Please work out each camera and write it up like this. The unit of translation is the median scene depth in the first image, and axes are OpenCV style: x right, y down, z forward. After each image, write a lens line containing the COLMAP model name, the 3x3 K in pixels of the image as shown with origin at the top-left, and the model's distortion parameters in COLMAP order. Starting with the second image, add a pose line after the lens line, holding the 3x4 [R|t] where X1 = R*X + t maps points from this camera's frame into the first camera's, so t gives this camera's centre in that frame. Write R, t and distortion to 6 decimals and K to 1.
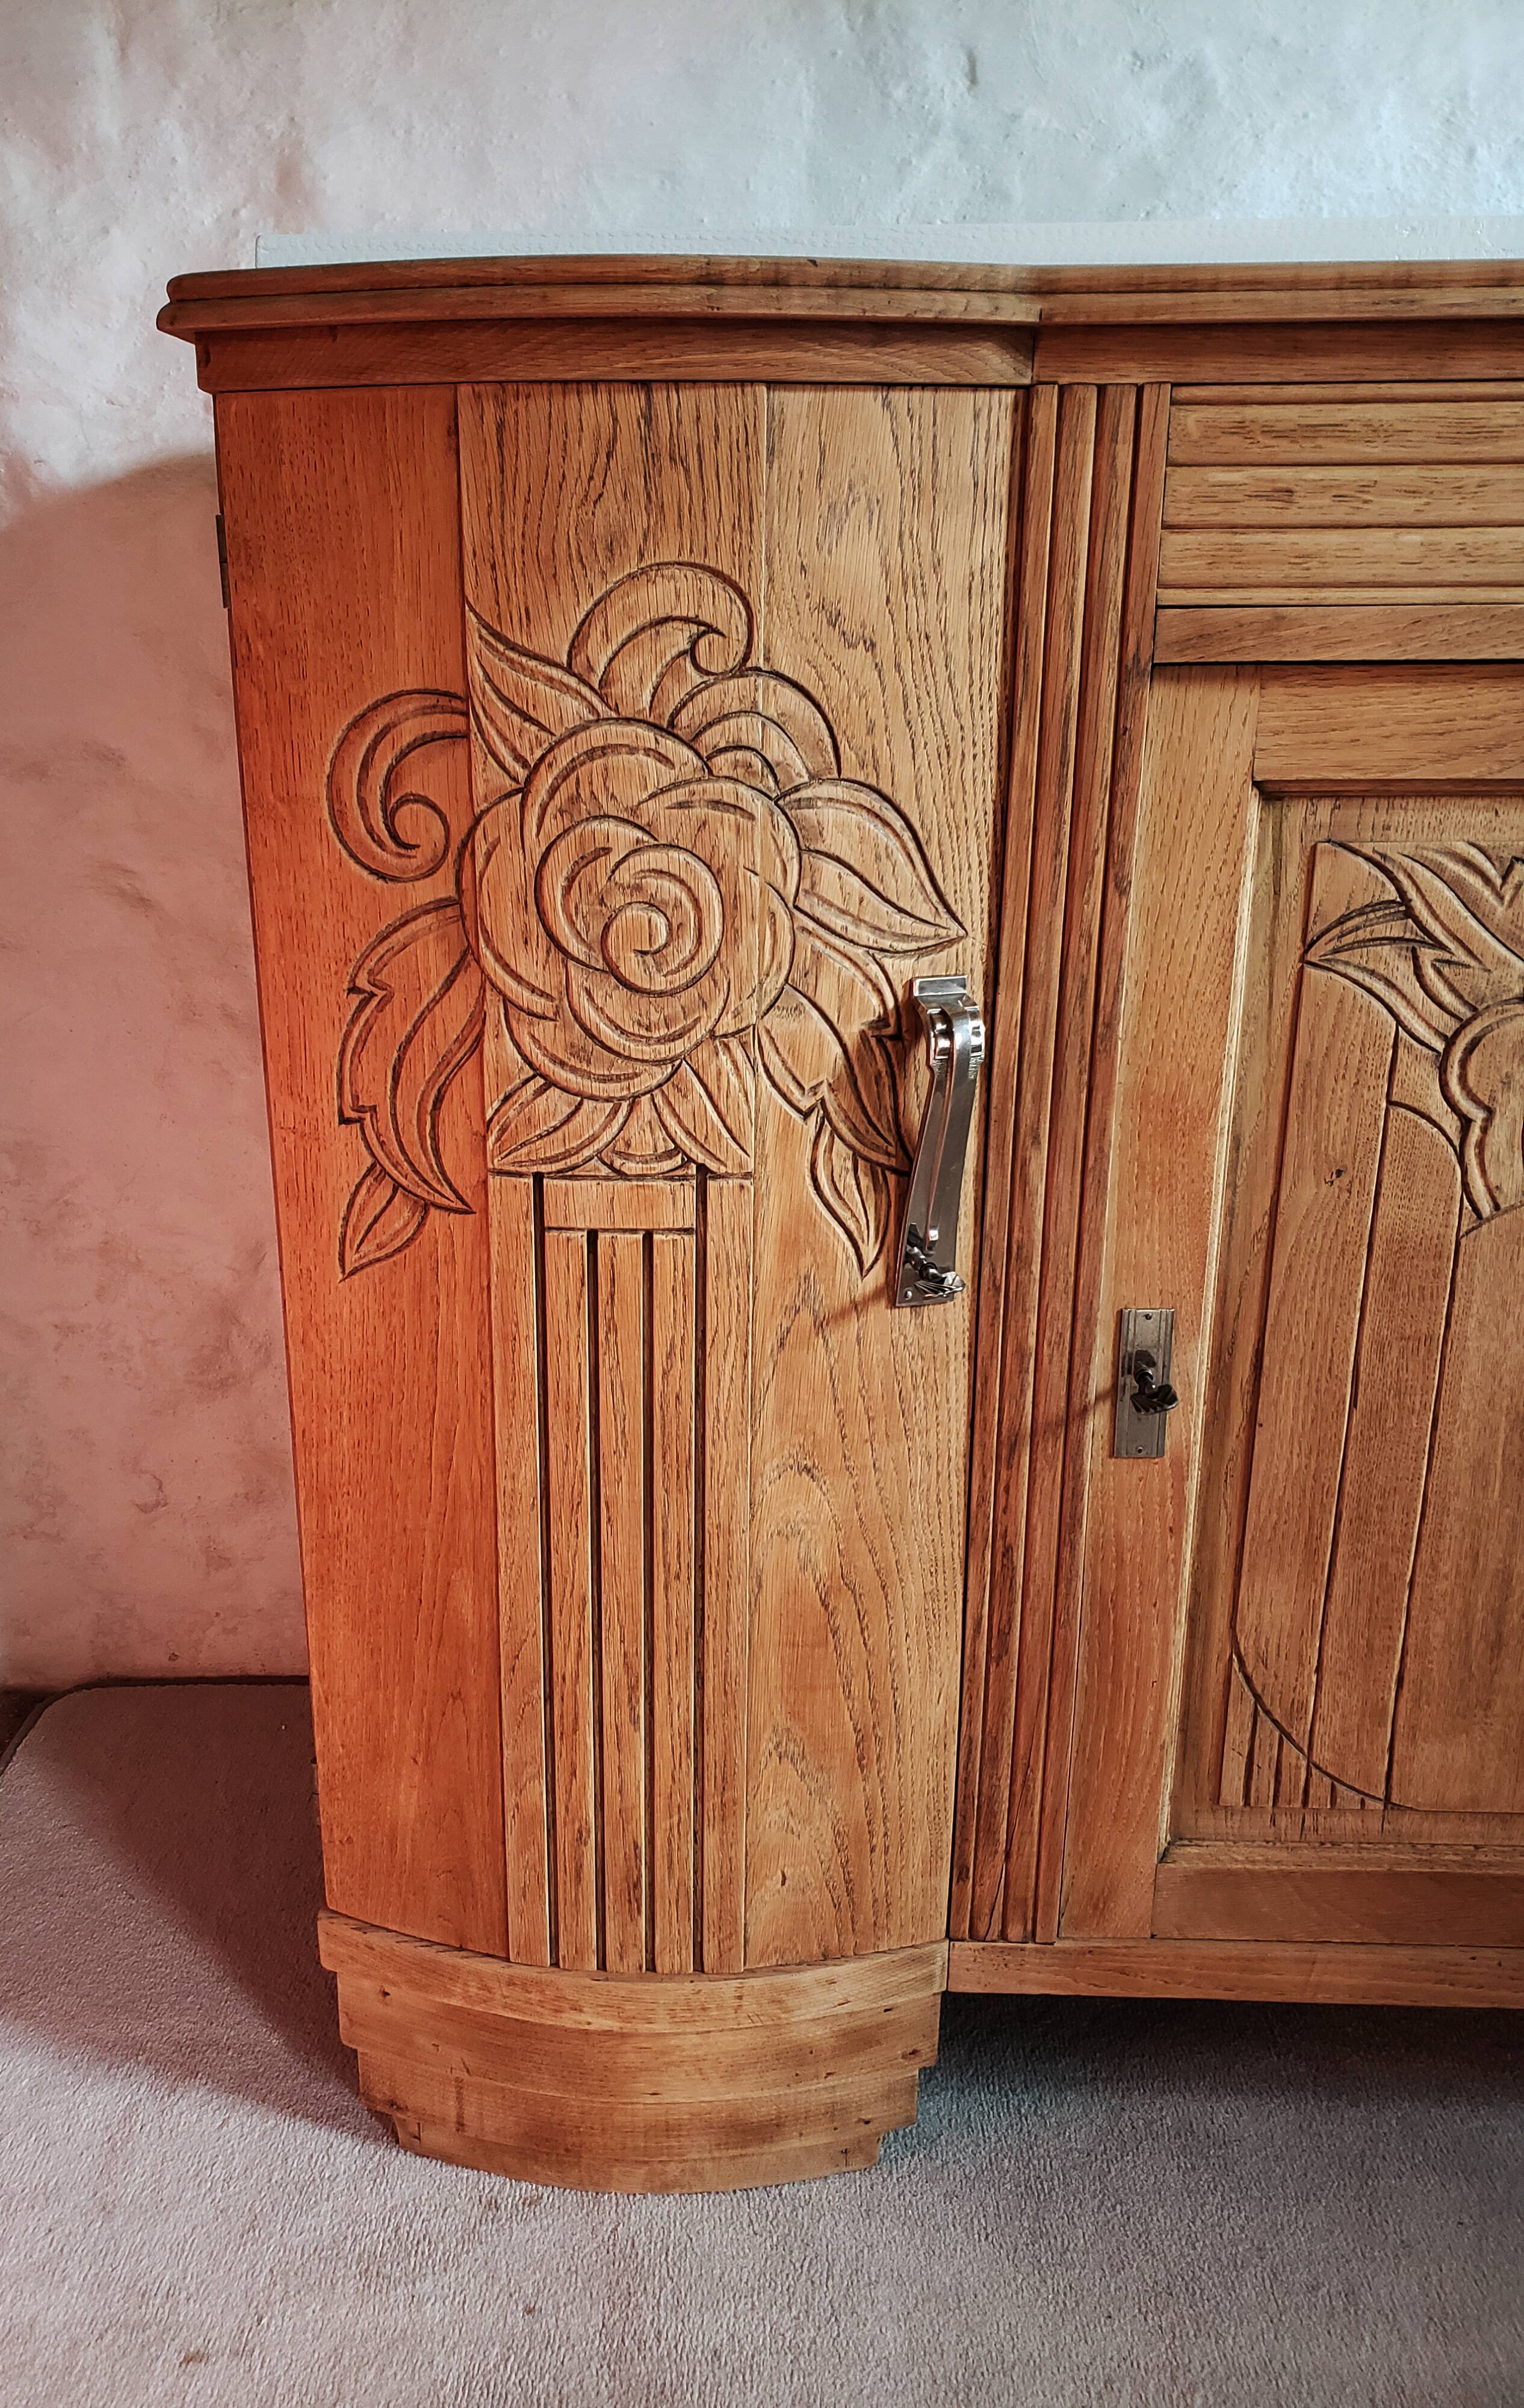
lens RADIAL K [[1904.0, 0, 663.2], [0, 1904.0, 1217.5], [0, 0, 1]] dist [-0.005315, 0.016934]
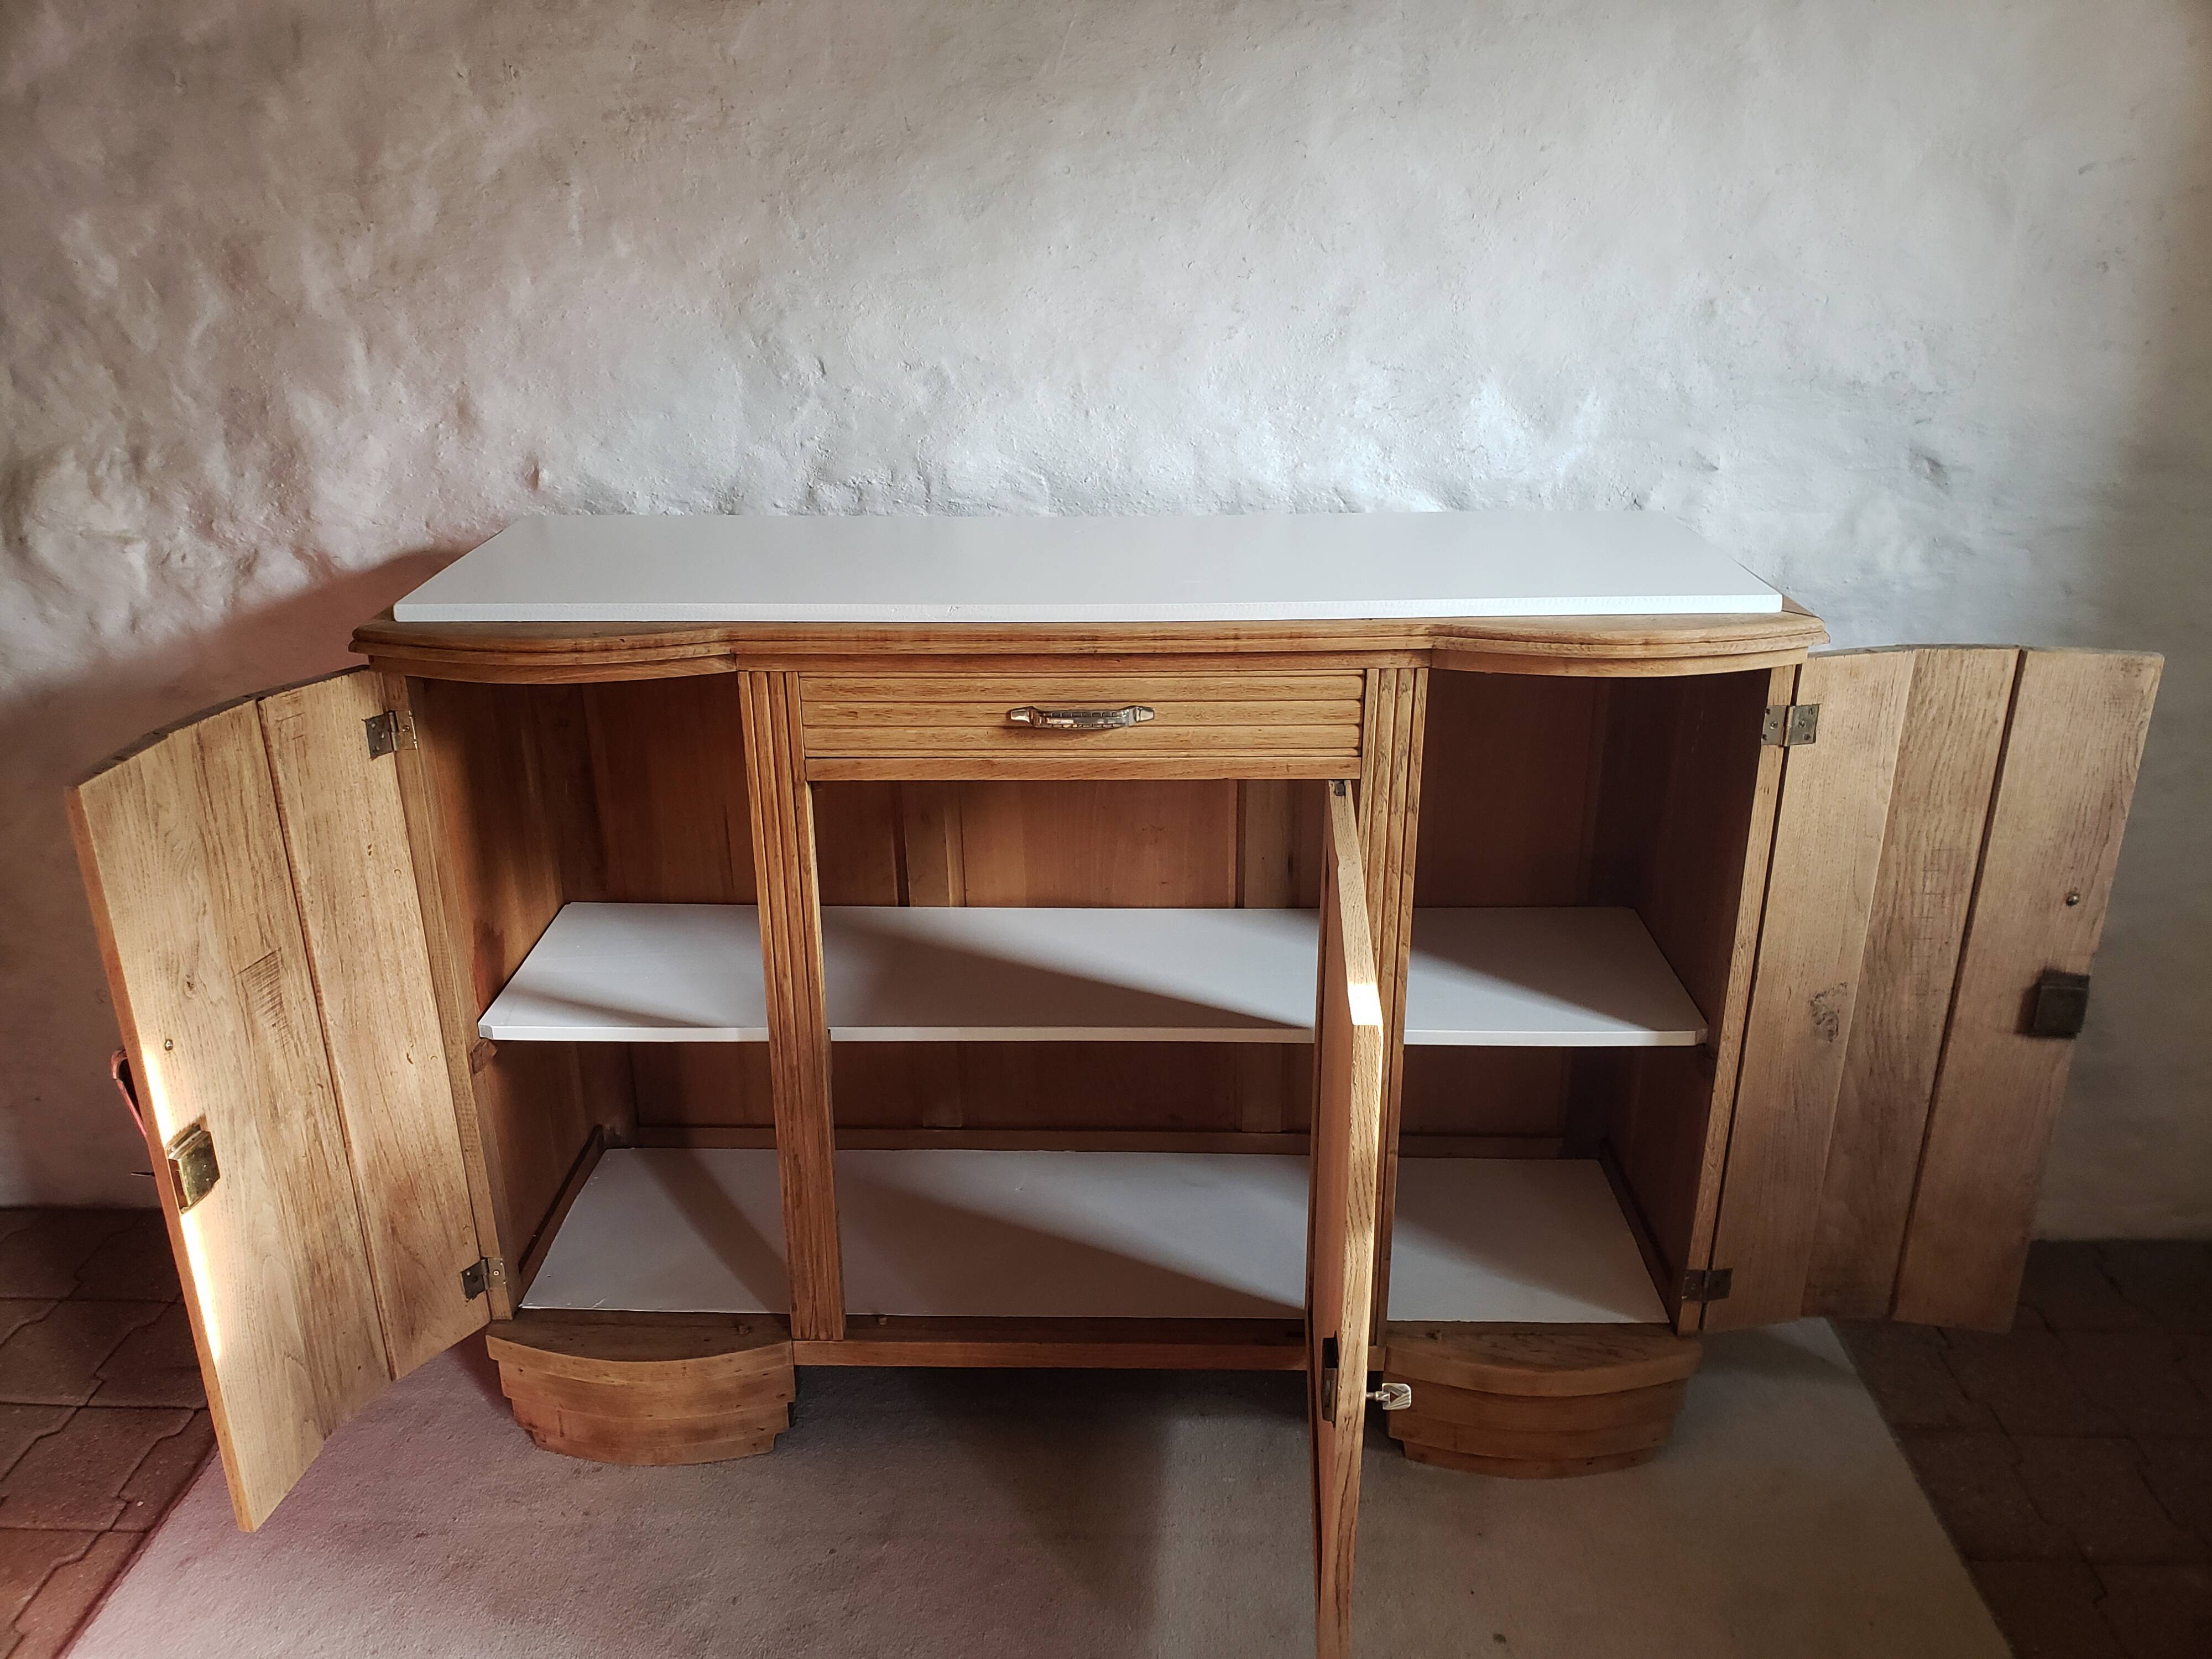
lens RADIAL K [[1737.1, 0, 1092.5], [0, 1737.1, 834.3], [0, 0, 1]] dist [0.027670, -0.031931]
pose [[0.999861, -0.009001, 0.014058, 0.460489], [0.008092, 0.997953, 0.063440, -0.286589], [-0.014601, -0.063318, 0.997887, -0.861571]]
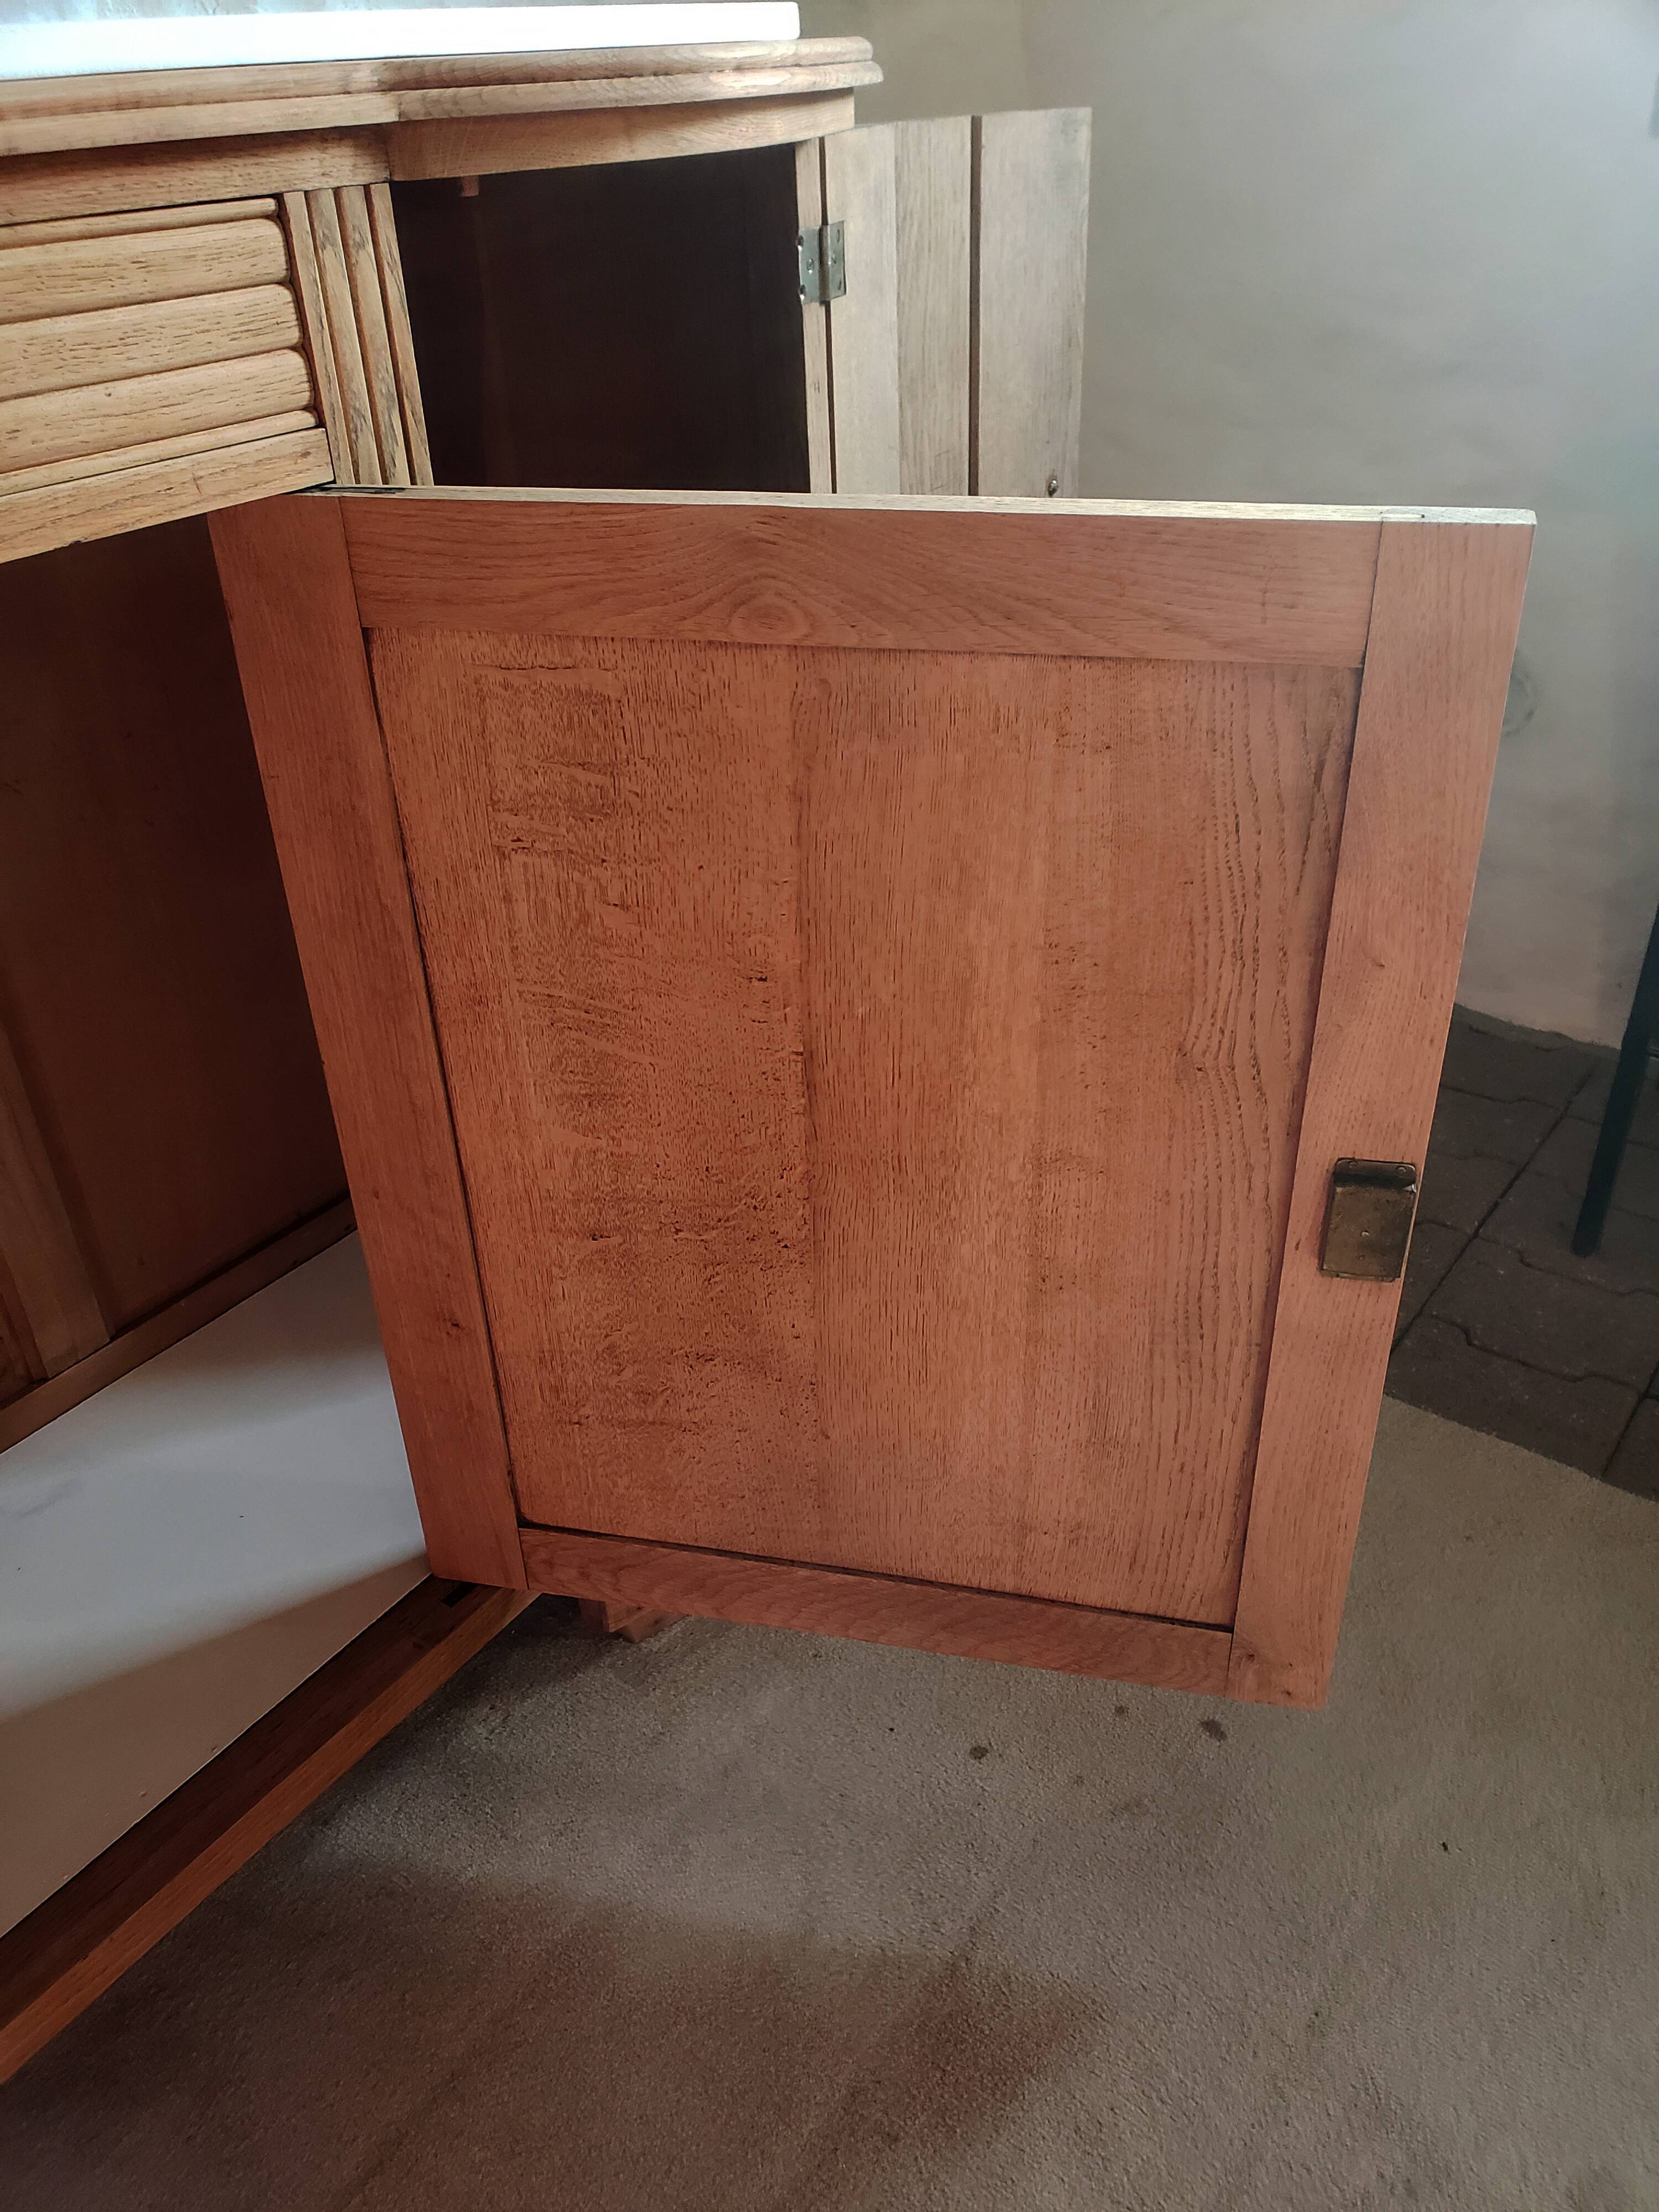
lens RADIAL K [[1717.7, 0, 841.7], [0, 1717.7, 1101.1], [0, 0, 1]] dist [0.001310, 0.004419]
pose [[0.543574, -0.451216, 0.707765, 0.218612], [0.291542, 0.892215, 0.344899, -0.185926], [-0.787103, 0.018865, 0.616533, 0.165817]]
